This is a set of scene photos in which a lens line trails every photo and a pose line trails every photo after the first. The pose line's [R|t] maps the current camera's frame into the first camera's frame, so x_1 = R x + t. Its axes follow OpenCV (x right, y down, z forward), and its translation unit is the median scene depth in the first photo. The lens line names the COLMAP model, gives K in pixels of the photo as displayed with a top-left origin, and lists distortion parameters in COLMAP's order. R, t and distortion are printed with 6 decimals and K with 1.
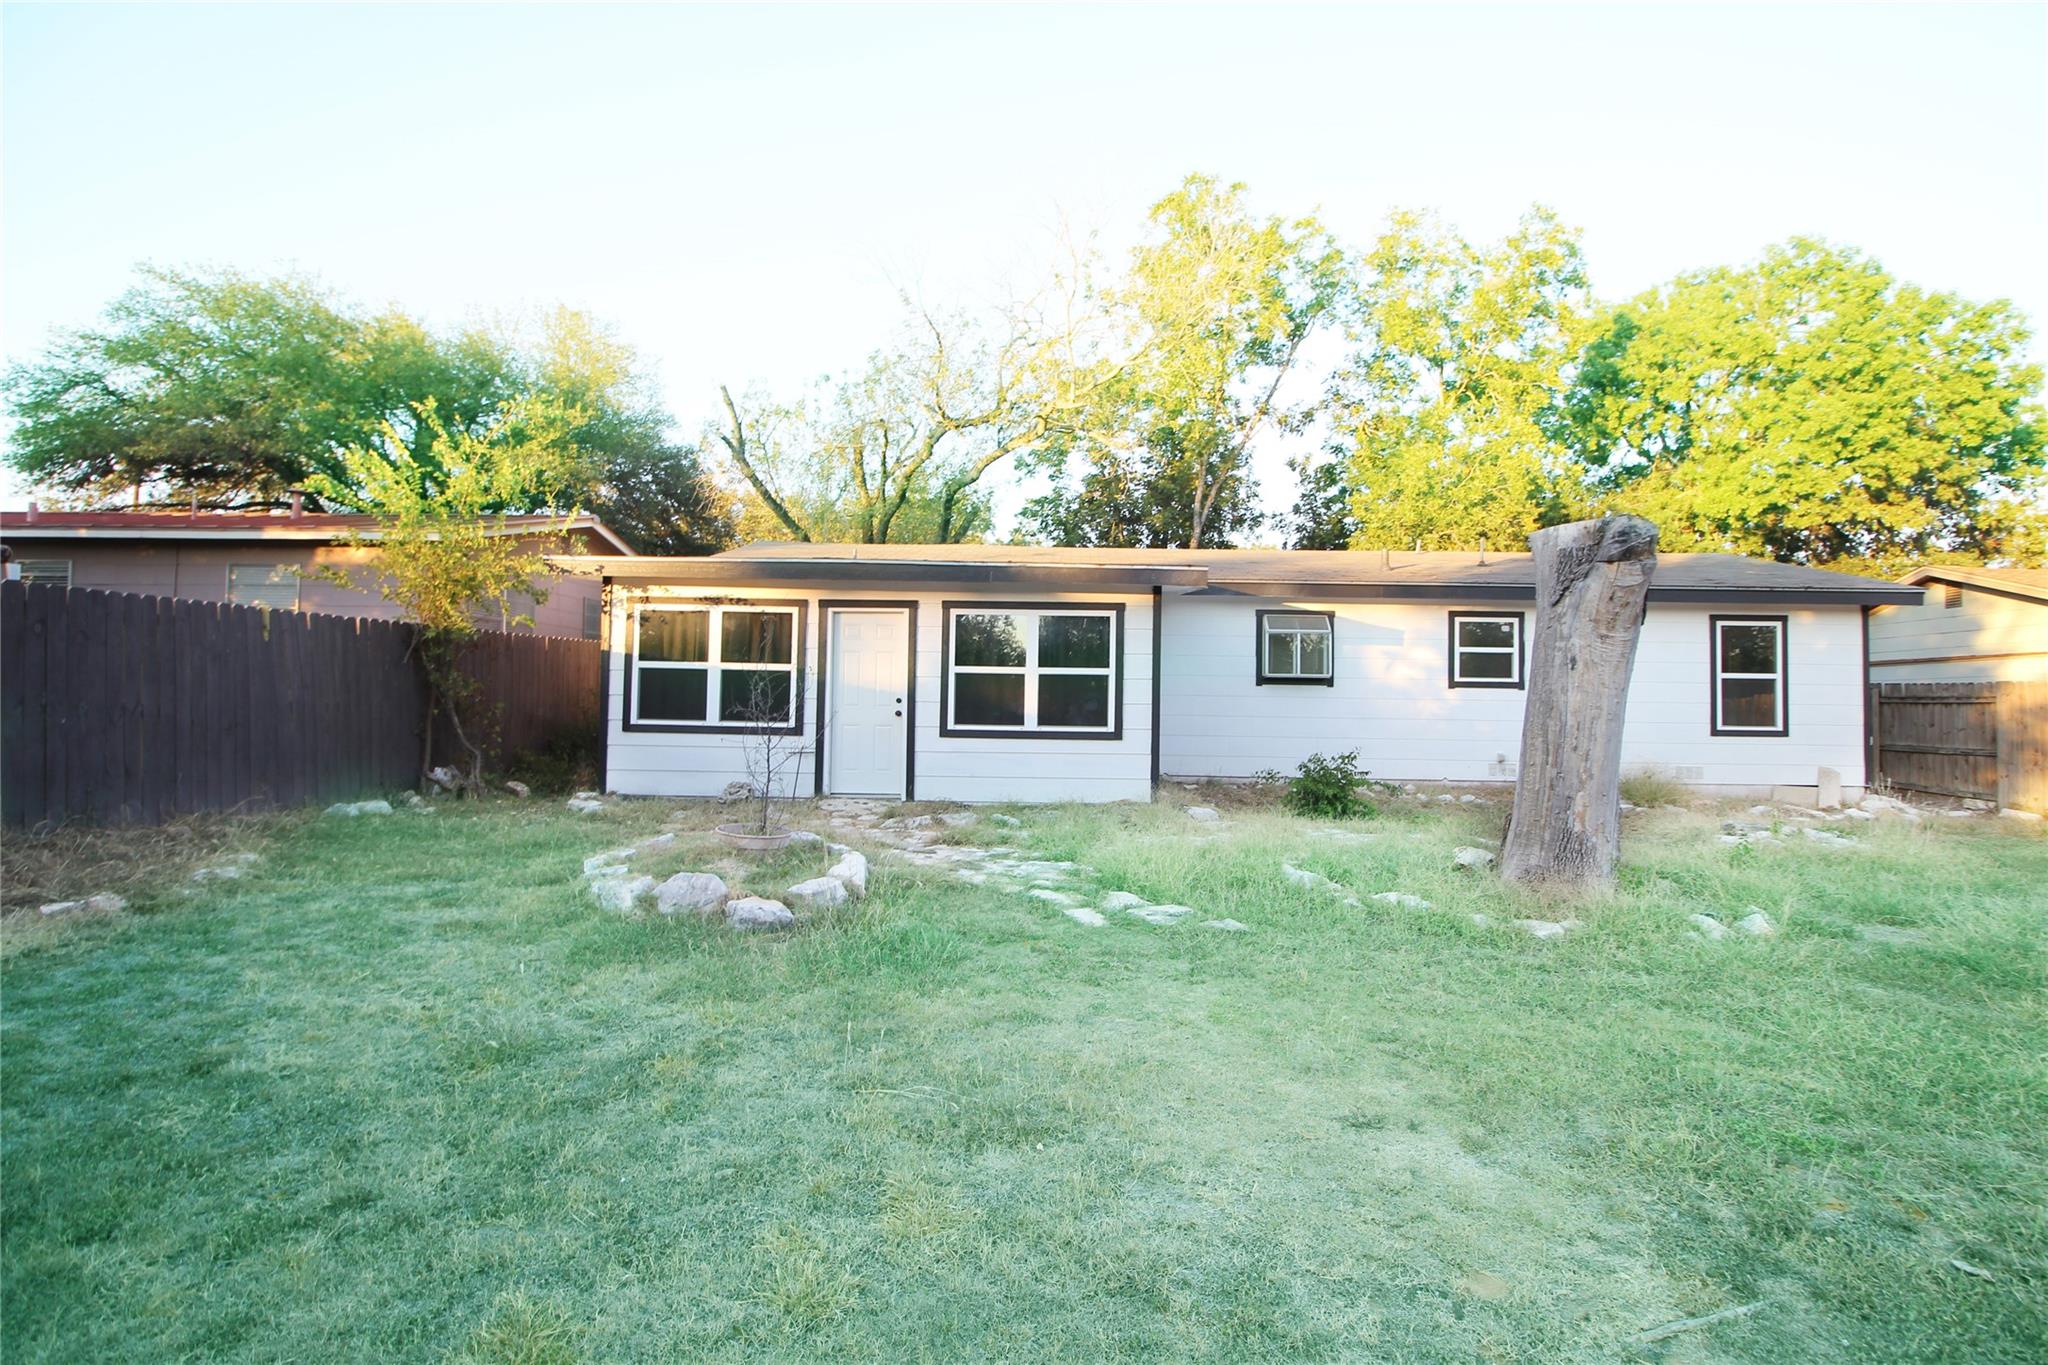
lens RADIAL K [[968.8, 0, 1023.3], [0, 968.8, 684.2], [0, 0, 1]] dist [-0.005588, -0.009253]
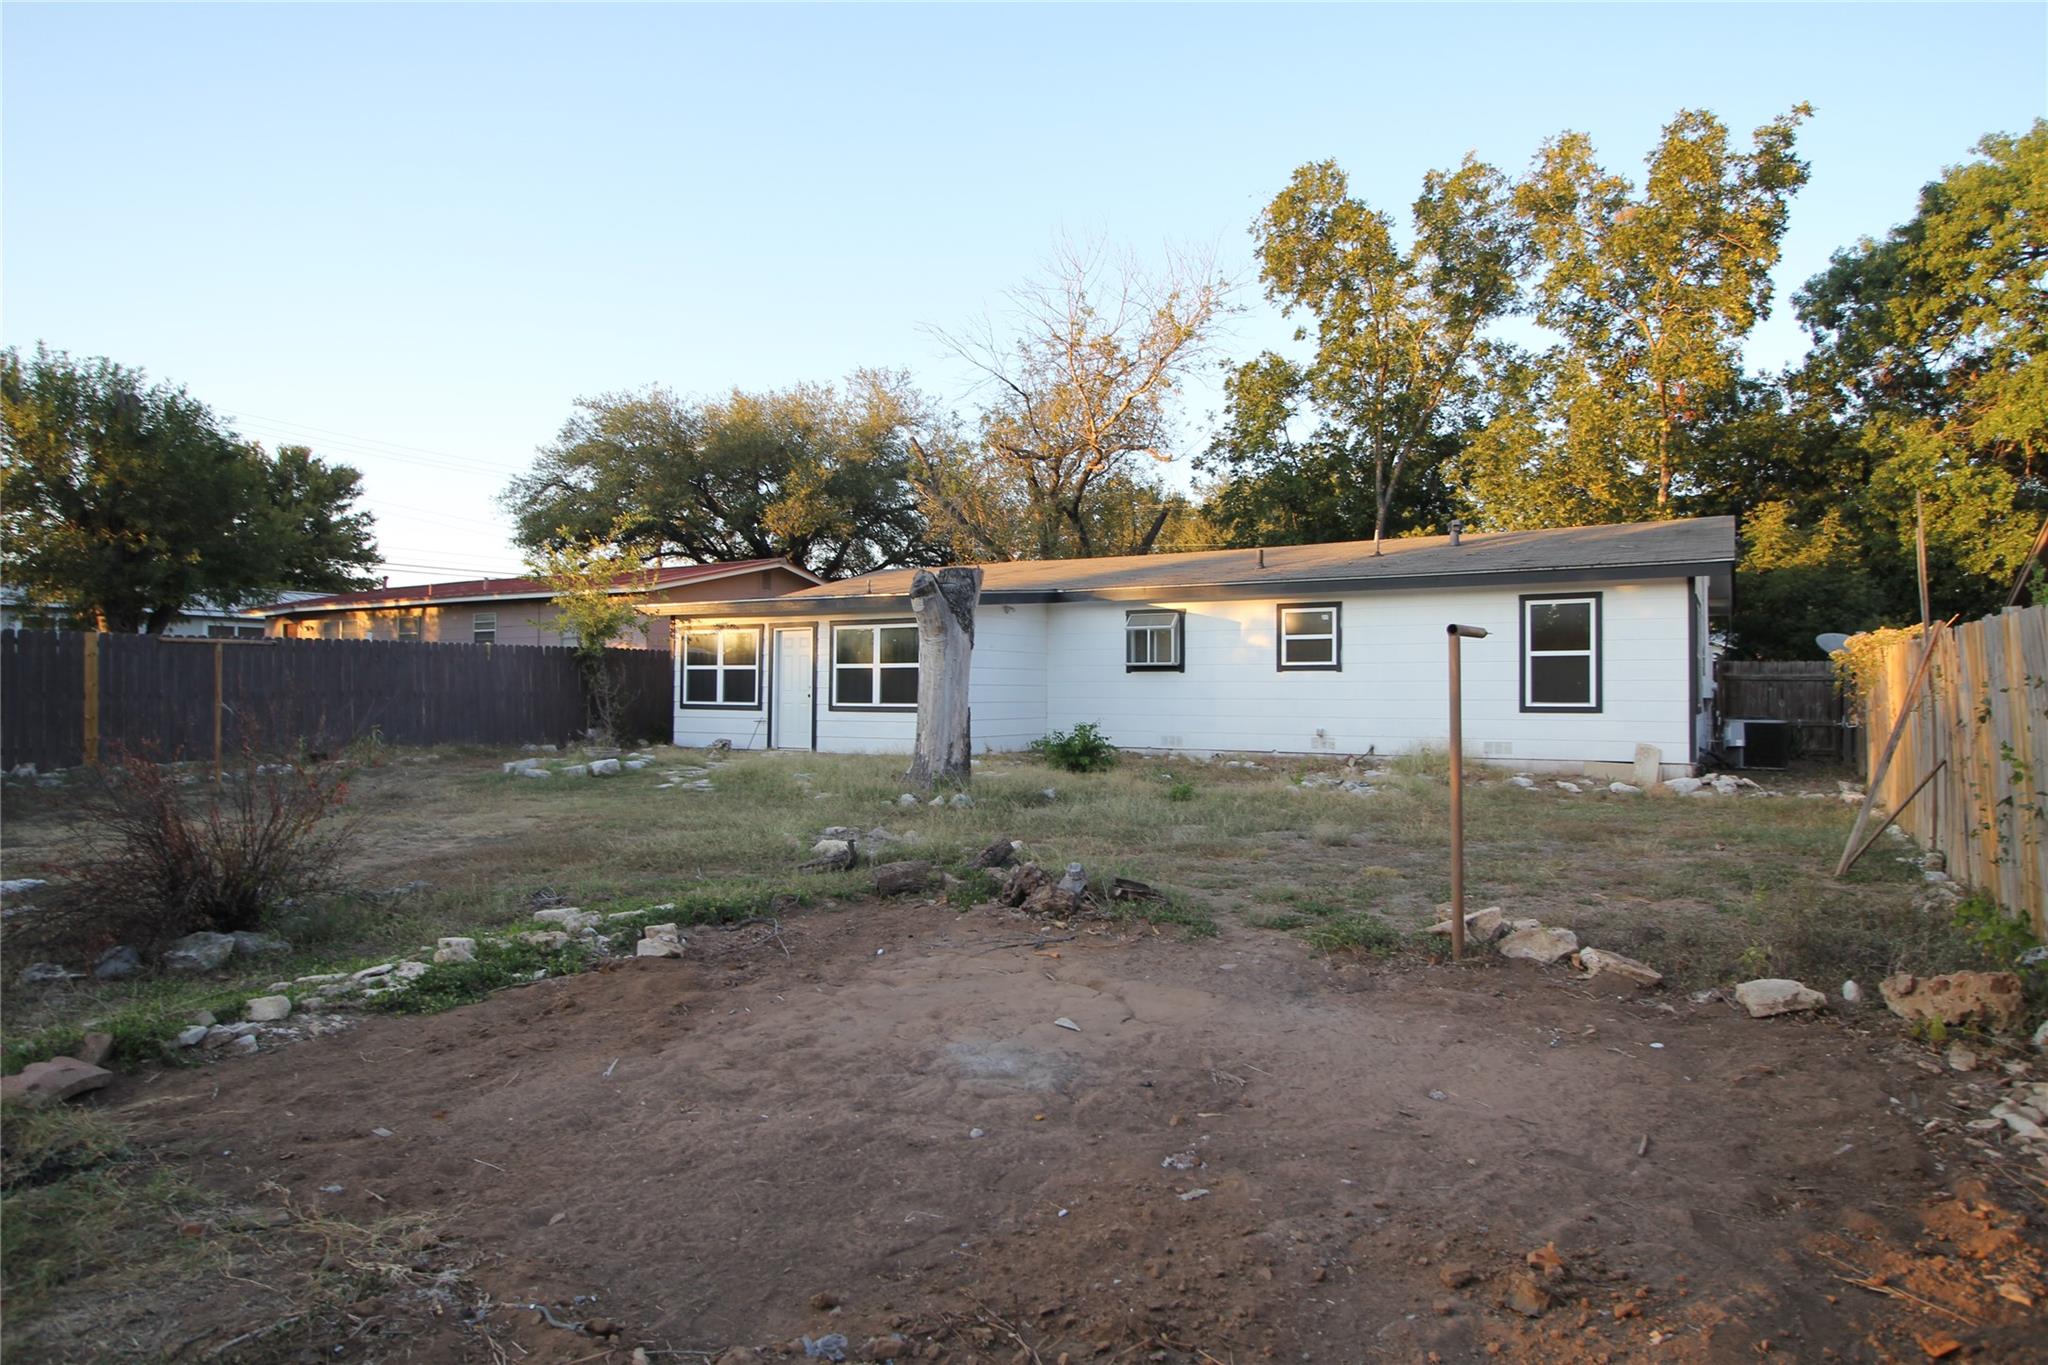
lens RADIAL K [[1204.1, 0, 1027.0], [0, 1204.1, 681.2], [0, 0, 1]] dist [0.000237, 0.000086]
pose [[0.865555, -0.017362, -0.500514, 0.906377], [0.015766, 0.999848, -0.007418, 0.021607], [0.500566, -0.001470, 0.865697, -0.385304]]
